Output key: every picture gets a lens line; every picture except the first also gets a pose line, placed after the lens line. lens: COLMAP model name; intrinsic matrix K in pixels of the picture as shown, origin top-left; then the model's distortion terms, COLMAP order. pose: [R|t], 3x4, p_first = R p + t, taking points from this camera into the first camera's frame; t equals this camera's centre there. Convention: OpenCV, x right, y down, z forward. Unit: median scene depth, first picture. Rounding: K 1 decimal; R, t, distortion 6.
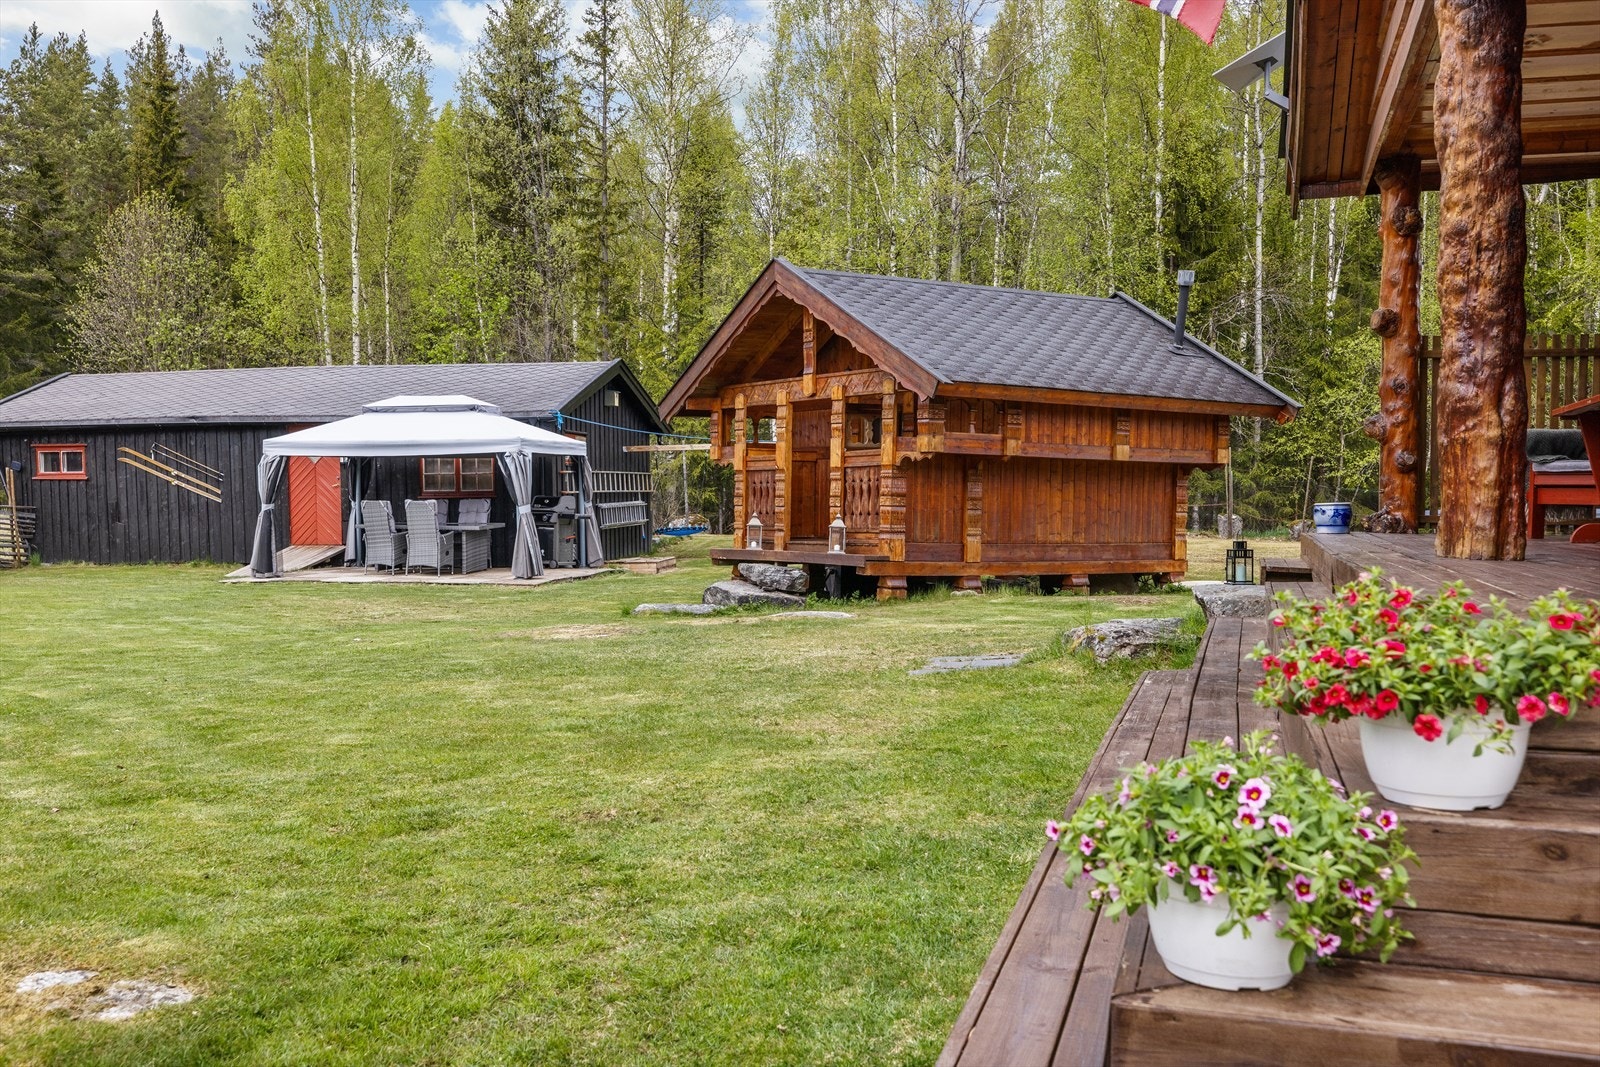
lens RADIAL K [[1591.7, 0, 800.0], [0, 1591.7, 533.5], [0, 0, 1]] dist [0.019112, 0.000653]
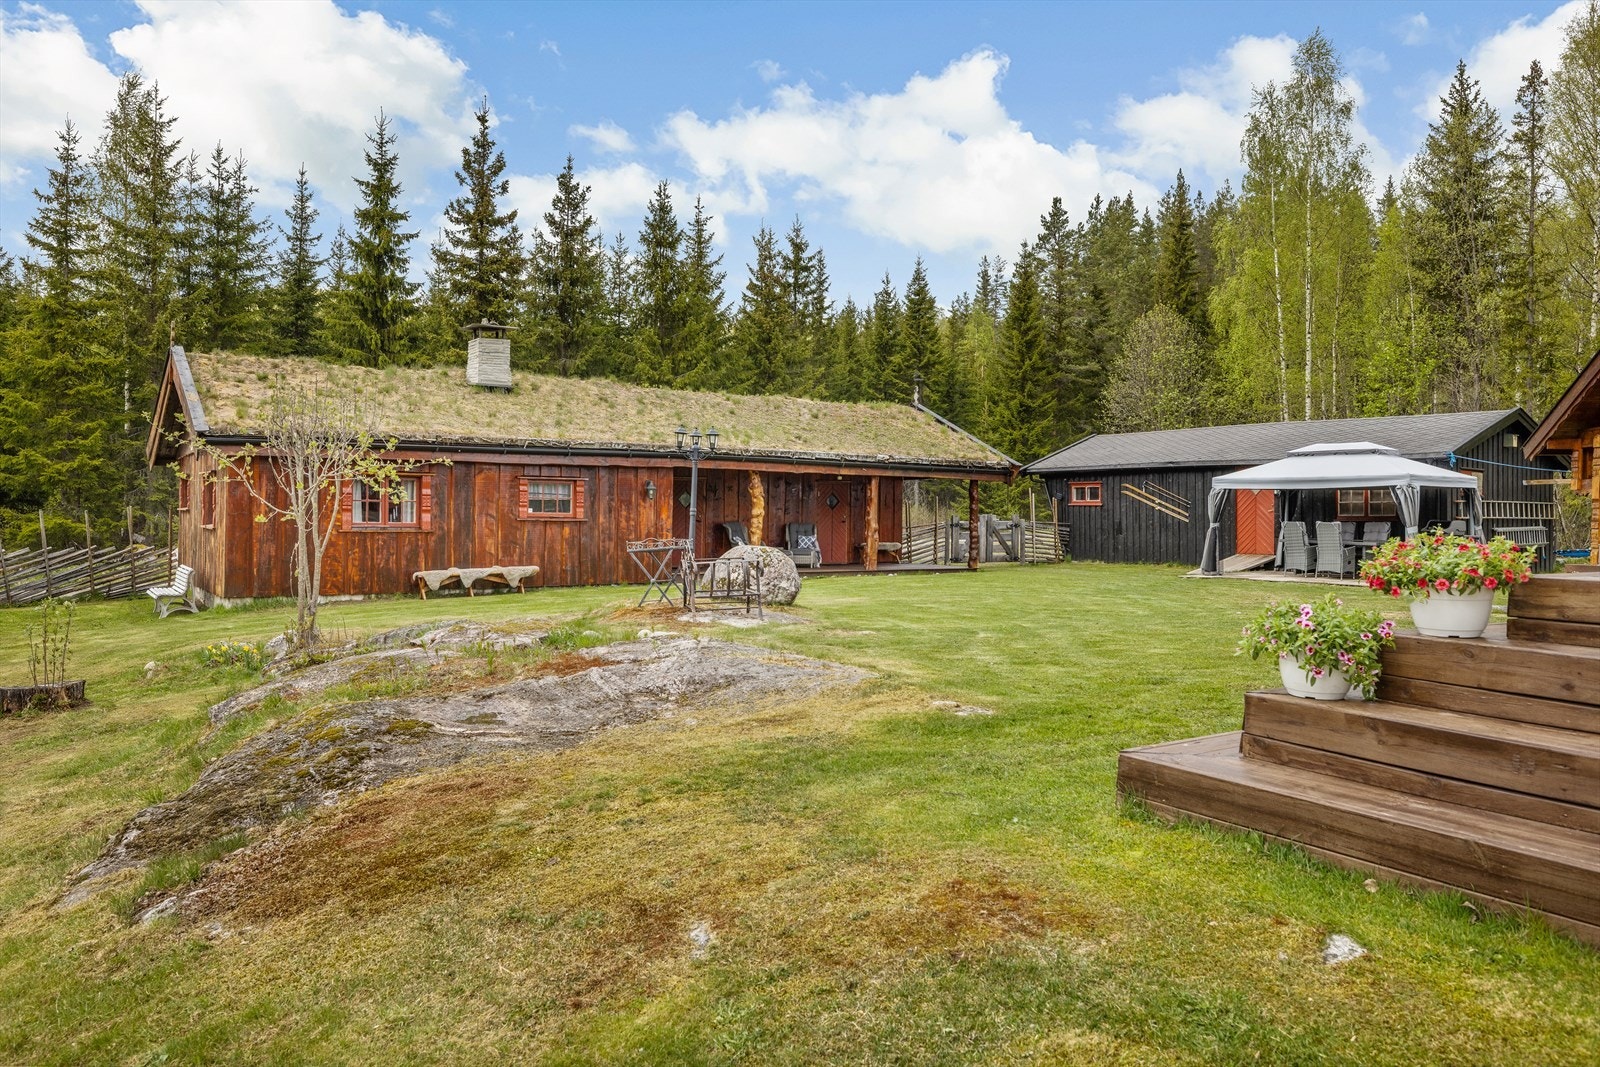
lens RADIAL K [[1591.7, 0, 800.0], [0, 1591.7, 533.5], [0, 0, 1]] dist [0.019112, 0.000653]
pose [[0.759737, 0.013205, -0.650097, 0.273598], [-0.030204, 0.999431, -0.014996, 0.020629], [0.649529, 0.031028, 0.759704, -0.276620]]
